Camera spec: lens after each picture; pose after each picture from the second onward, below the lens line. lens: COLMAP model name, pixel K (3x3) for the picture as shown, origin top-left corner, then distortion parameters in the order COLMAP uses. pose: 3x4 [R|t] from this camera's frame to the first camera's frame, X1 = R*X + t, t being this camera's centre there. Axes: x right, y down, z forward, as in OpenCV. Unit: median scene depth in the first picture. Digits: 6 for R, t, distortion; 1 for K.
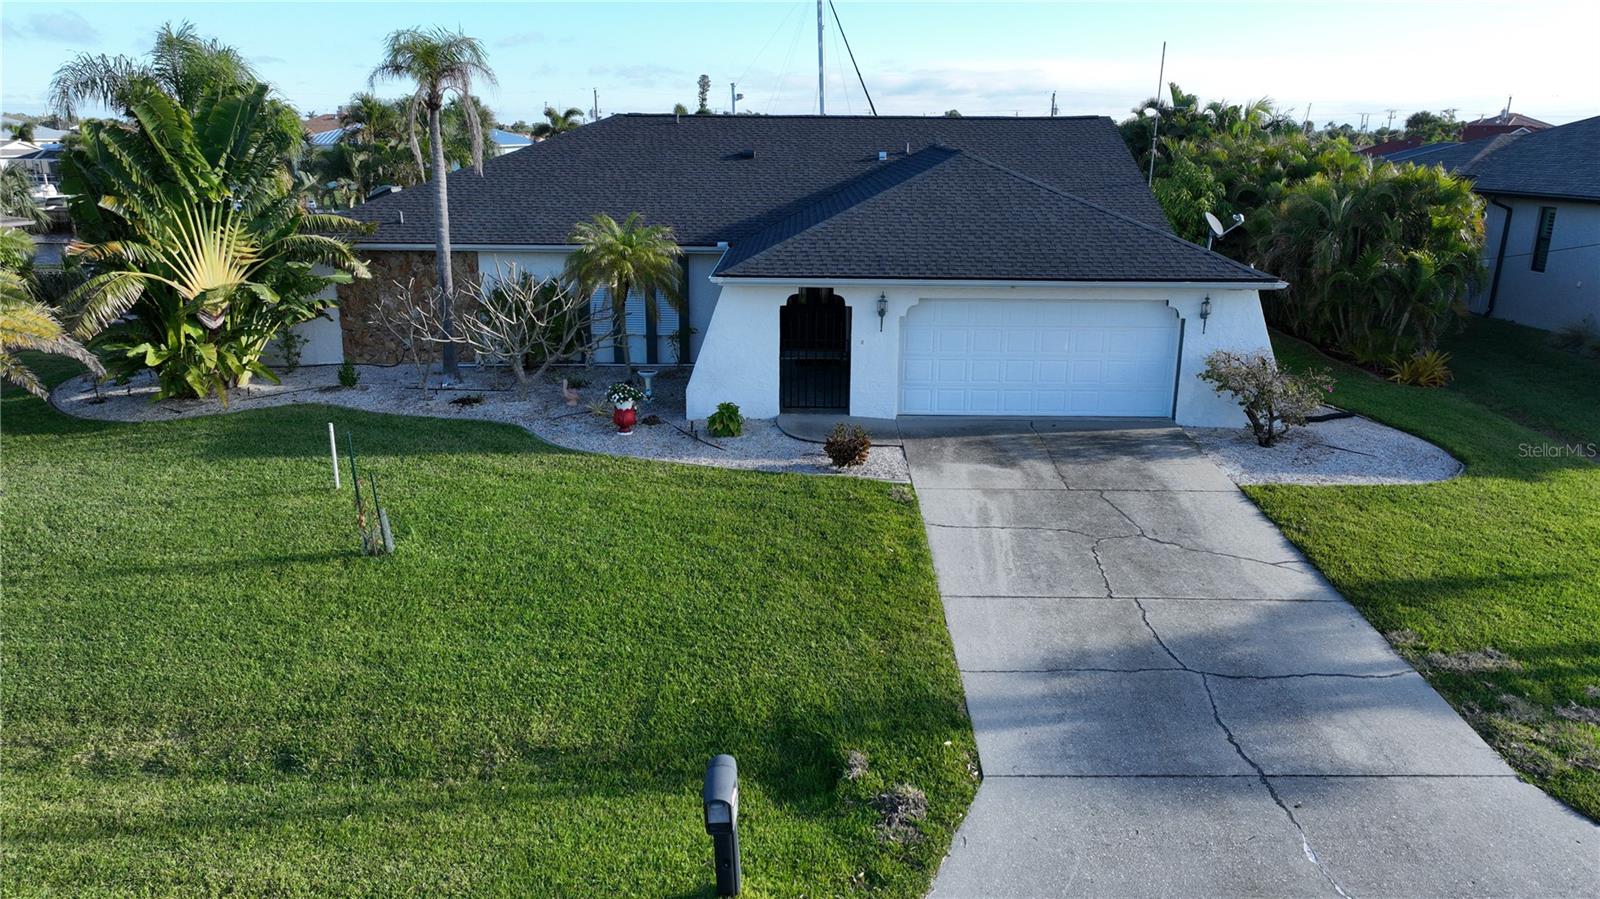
lens RADIAL K [[1124.2, 0, 800.0], [0, 1124.2, 449.5], [0, 0, 1]] dist [0.000759, 0.011133]
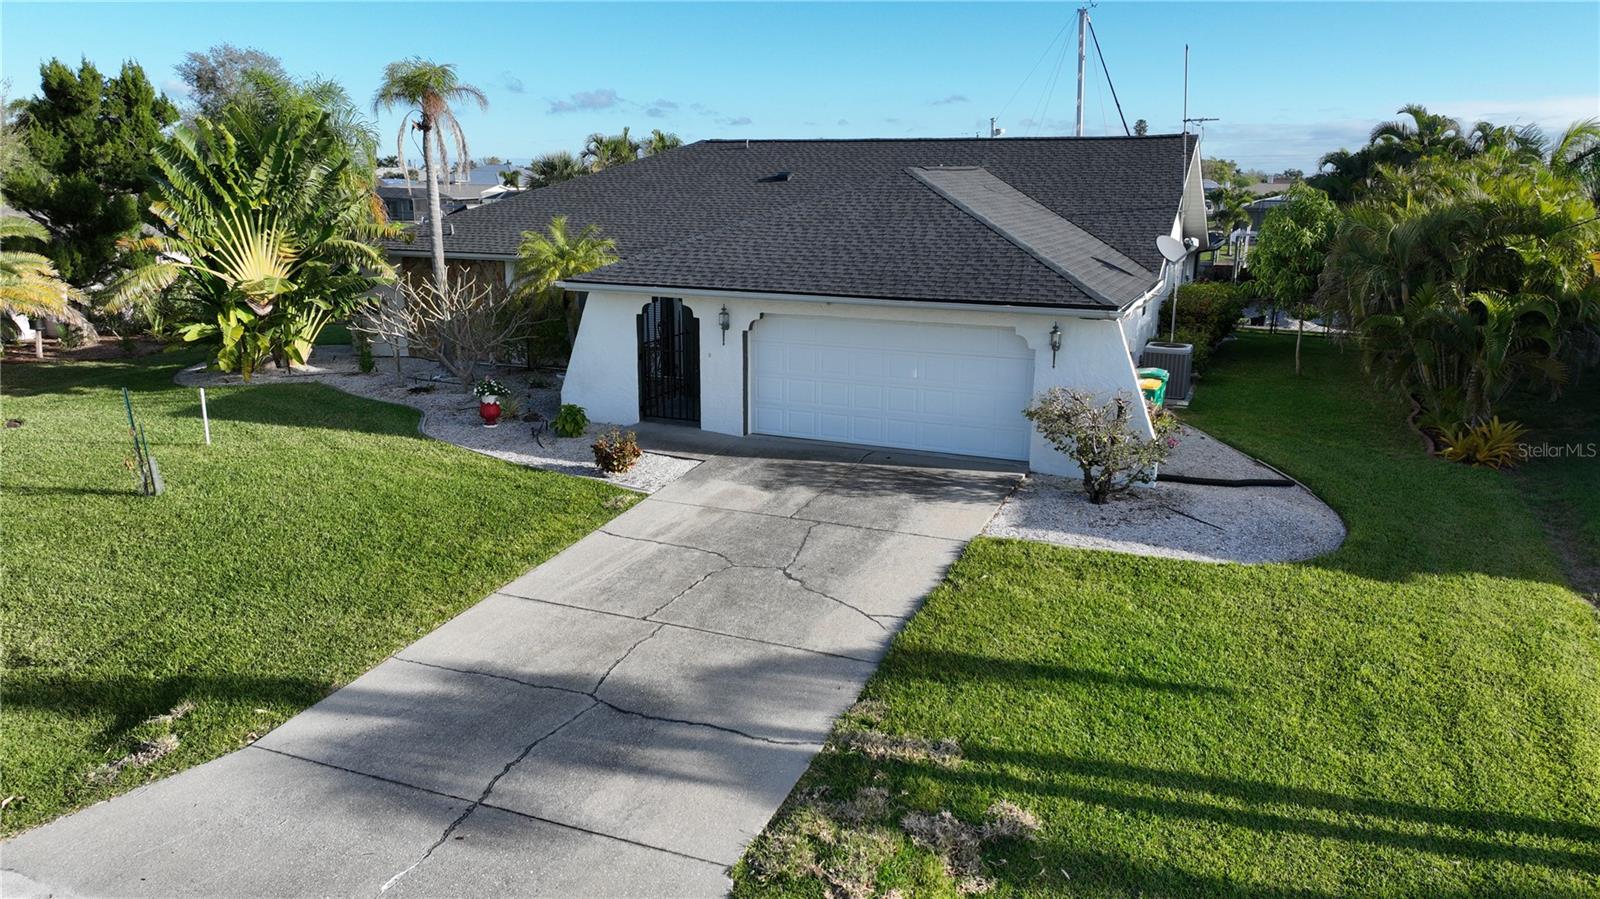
lens RADIAL K [[1124.2, 0, 800.0], [0, 1124.2, 449.5], [0, 0, 1]] dist [0.000759, 0.011133]
pose [[0.921044, 0.090132, -0.378886, 0.533147], [-0.105796, 0.994173, -0.020680, -0.001551], [0.374814, 0.059131, 0.925212, 0.132962]]
